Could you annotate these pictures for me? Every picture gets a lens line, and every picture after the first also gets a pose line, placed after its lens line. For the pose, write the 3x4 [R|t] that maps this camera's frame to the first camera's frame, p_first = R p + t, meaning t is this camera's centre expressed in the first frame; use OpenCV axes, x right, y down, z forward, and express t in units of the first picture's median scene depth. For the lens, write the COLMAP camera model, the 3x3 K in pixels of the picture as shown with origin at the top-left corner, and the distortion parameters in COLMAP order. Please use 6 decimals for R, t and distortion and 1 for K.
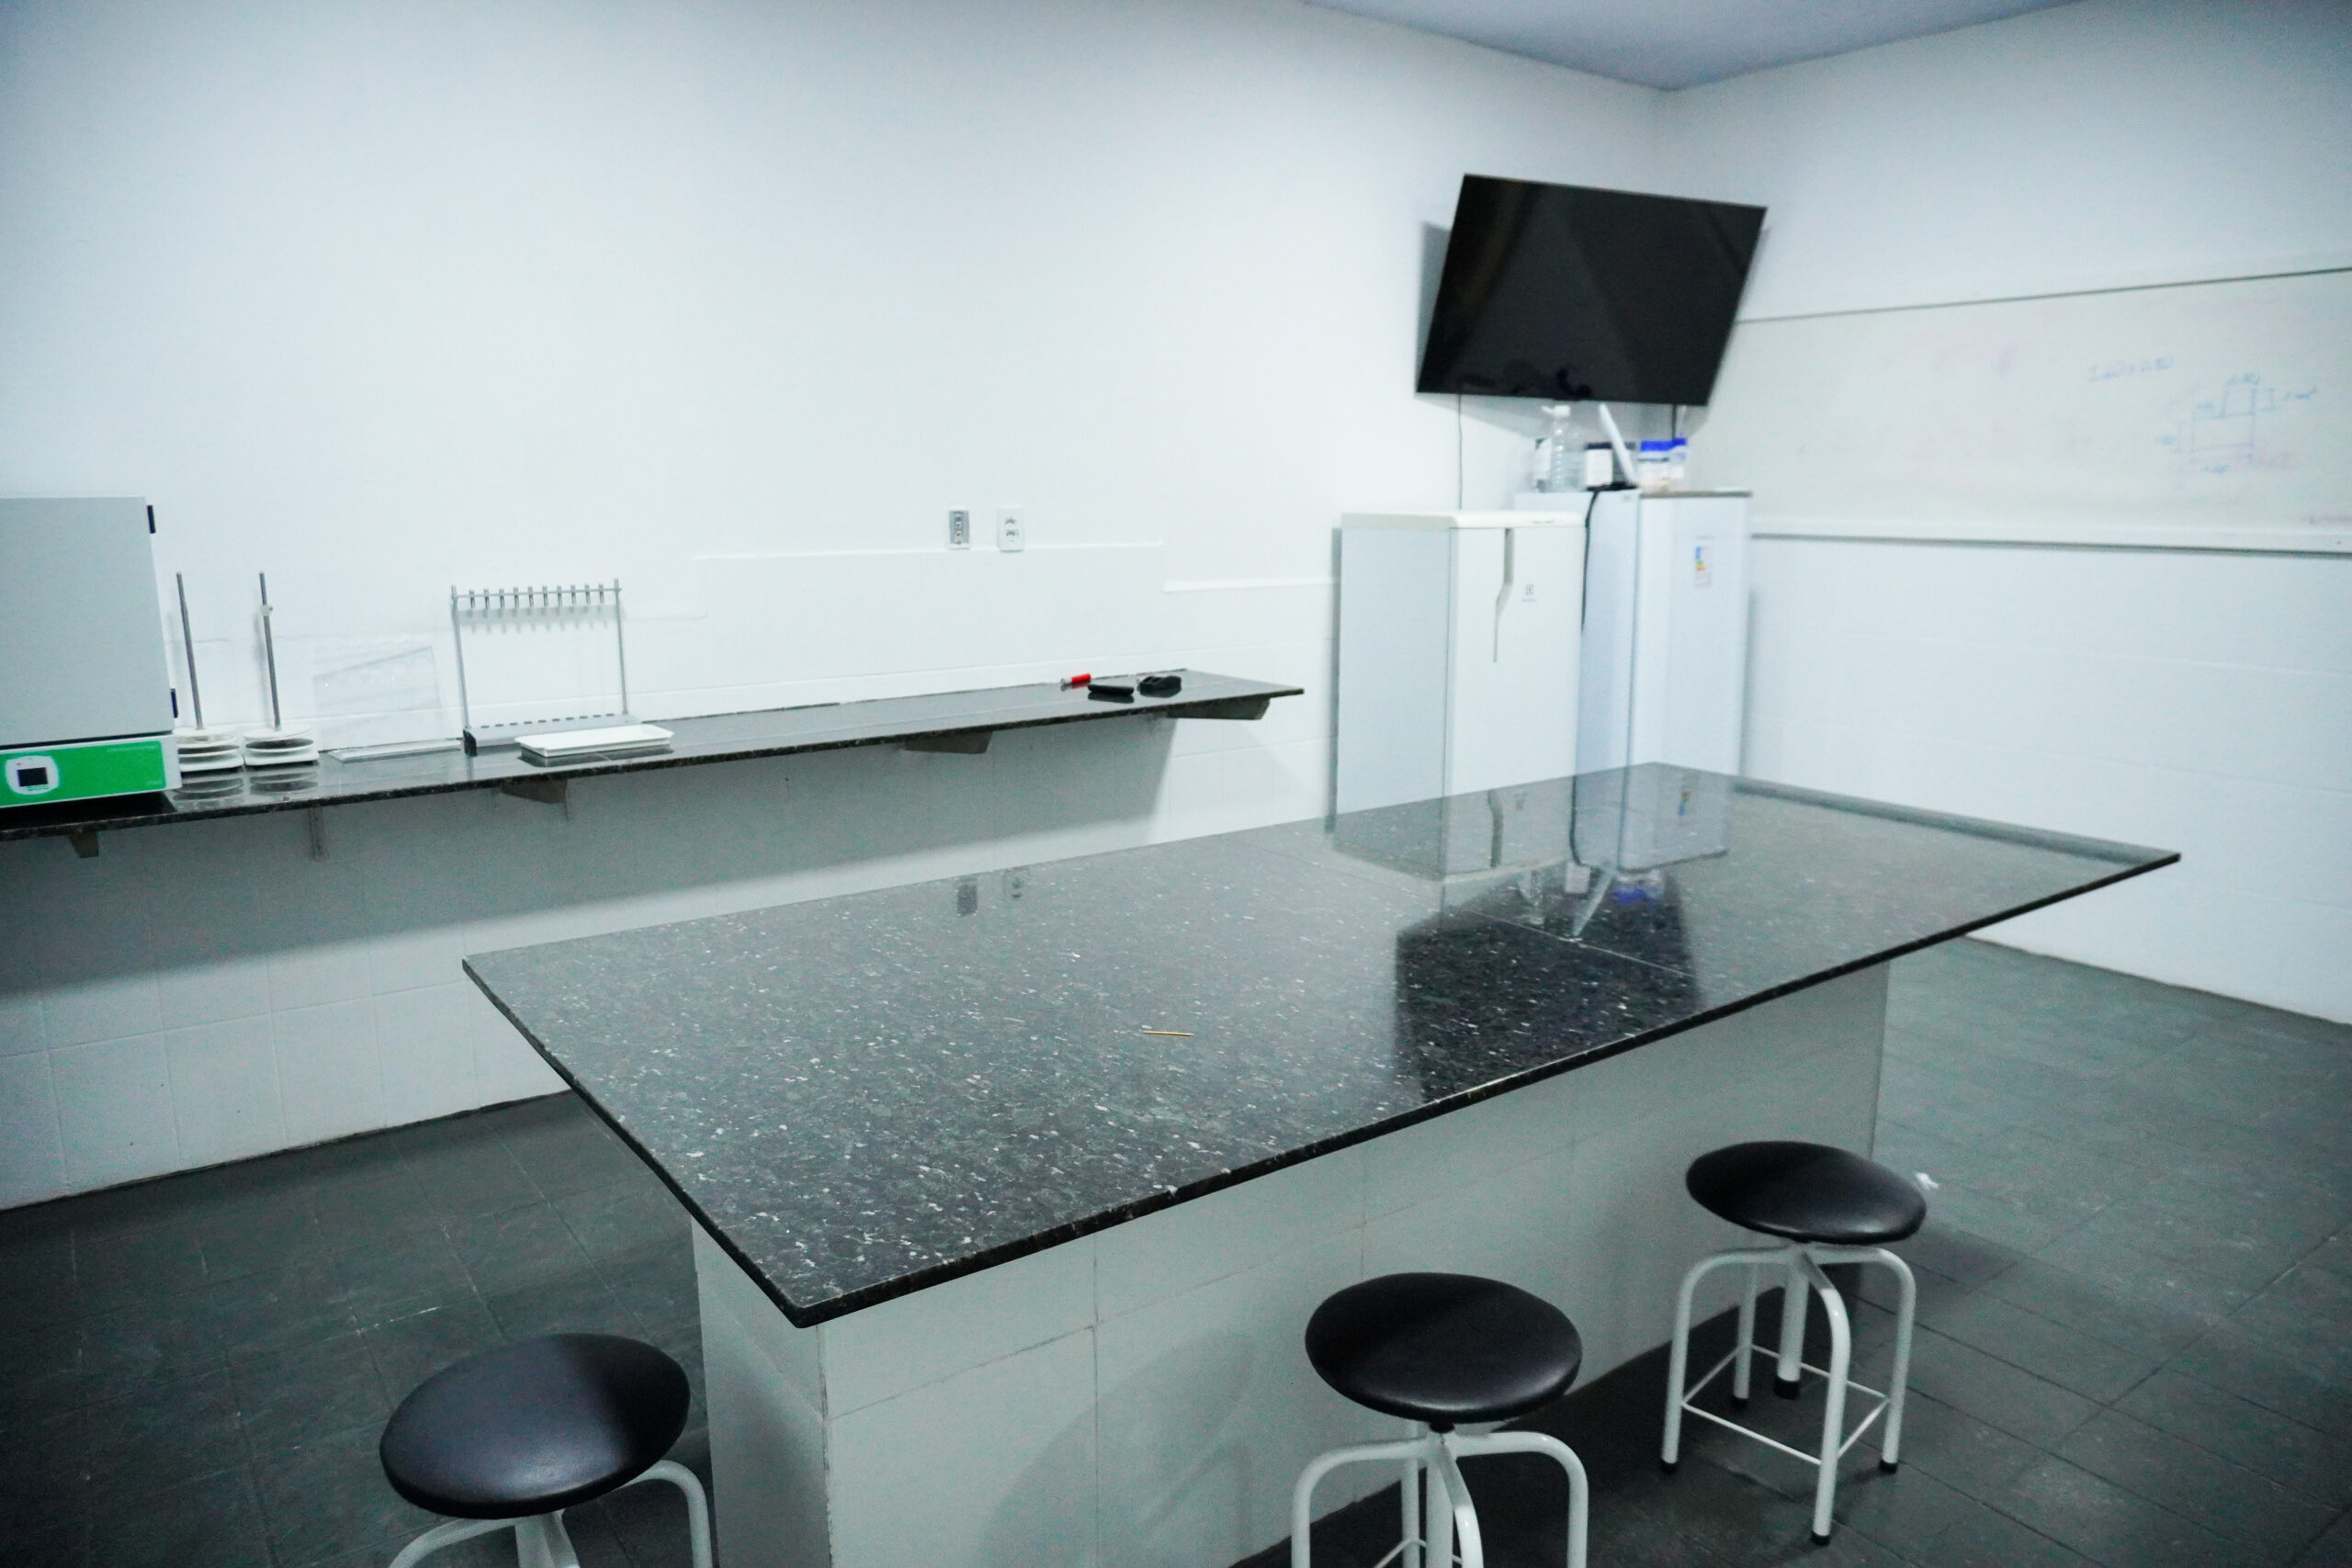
lens RADIAL K [[1575.1, 0, 1181.3], [0, 1575.1, 795.4], [0, 0, 1]] dist [-0.037262, 0.025748]
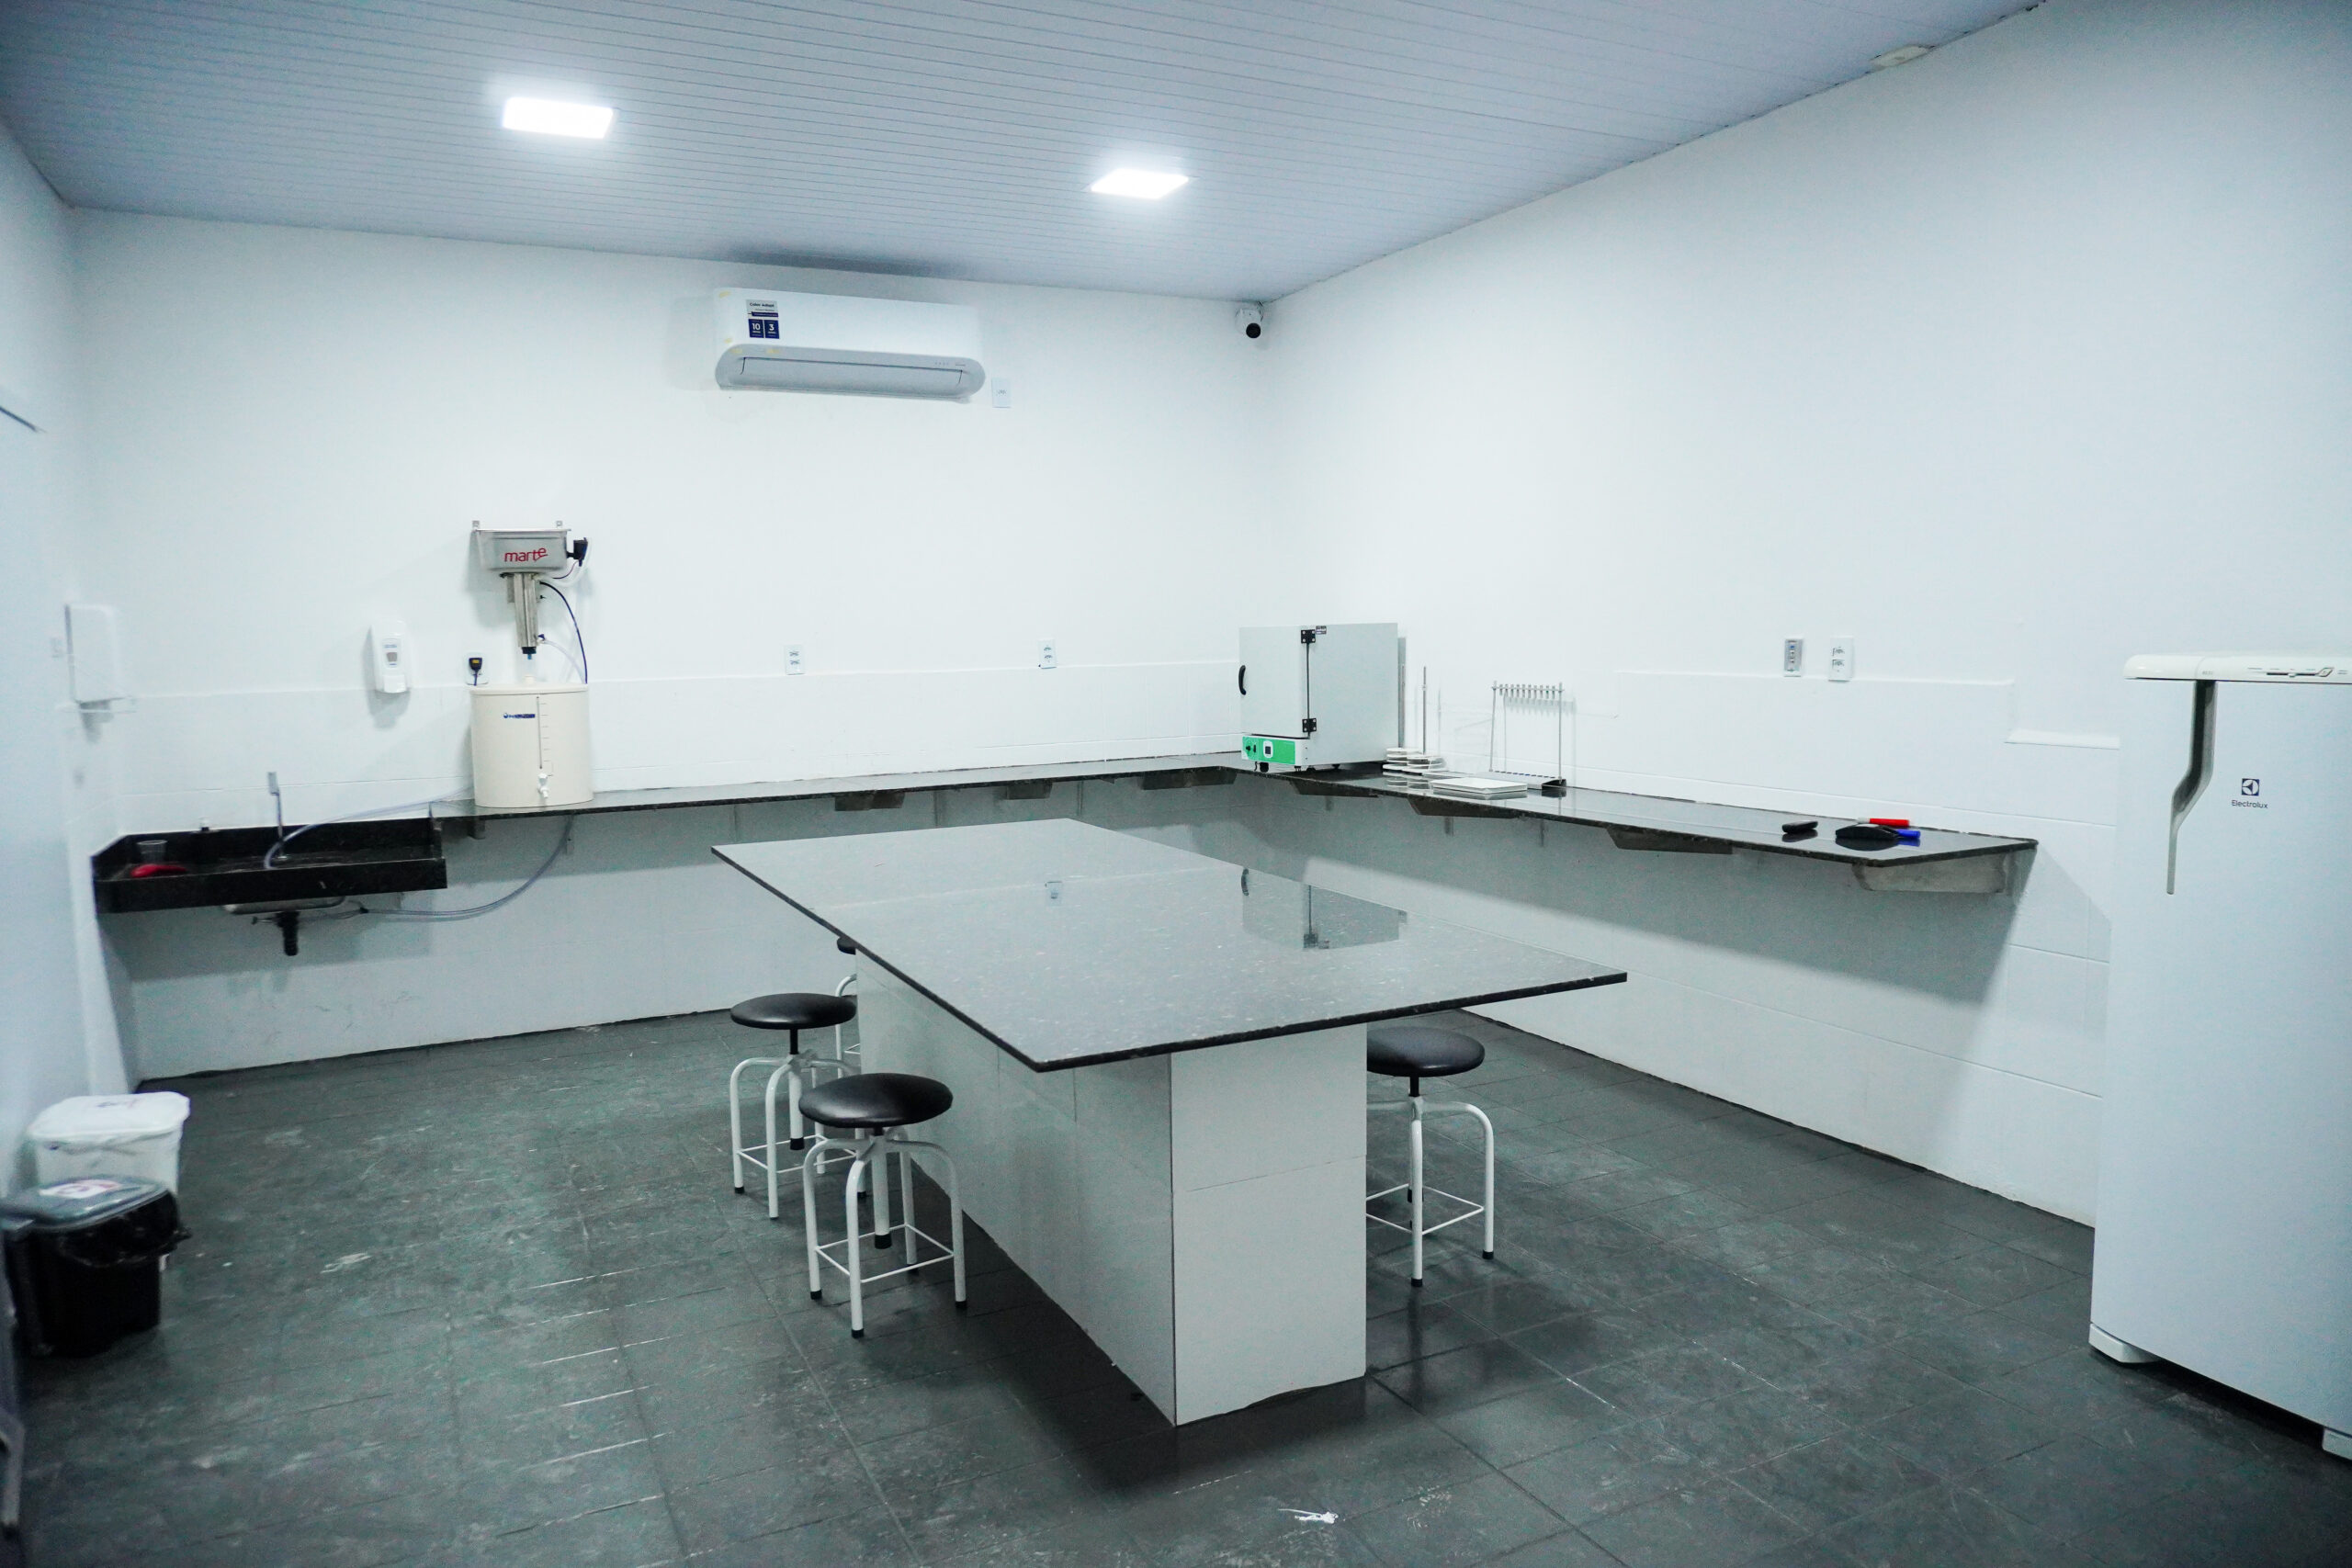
lens RADIAL K [[1574.6, 0, 1181.1], [0, 1574.6, 794.0], [0, 0, 1]] dist [-0.041477, 0.028418]
pose [[-0.176133, 0.111484, -0.978033, 0.928951], [-0.169007, 0.975387, 0.141619, -0.157382], [0.969749, 0.190238, -0.152956, 0.776410]]
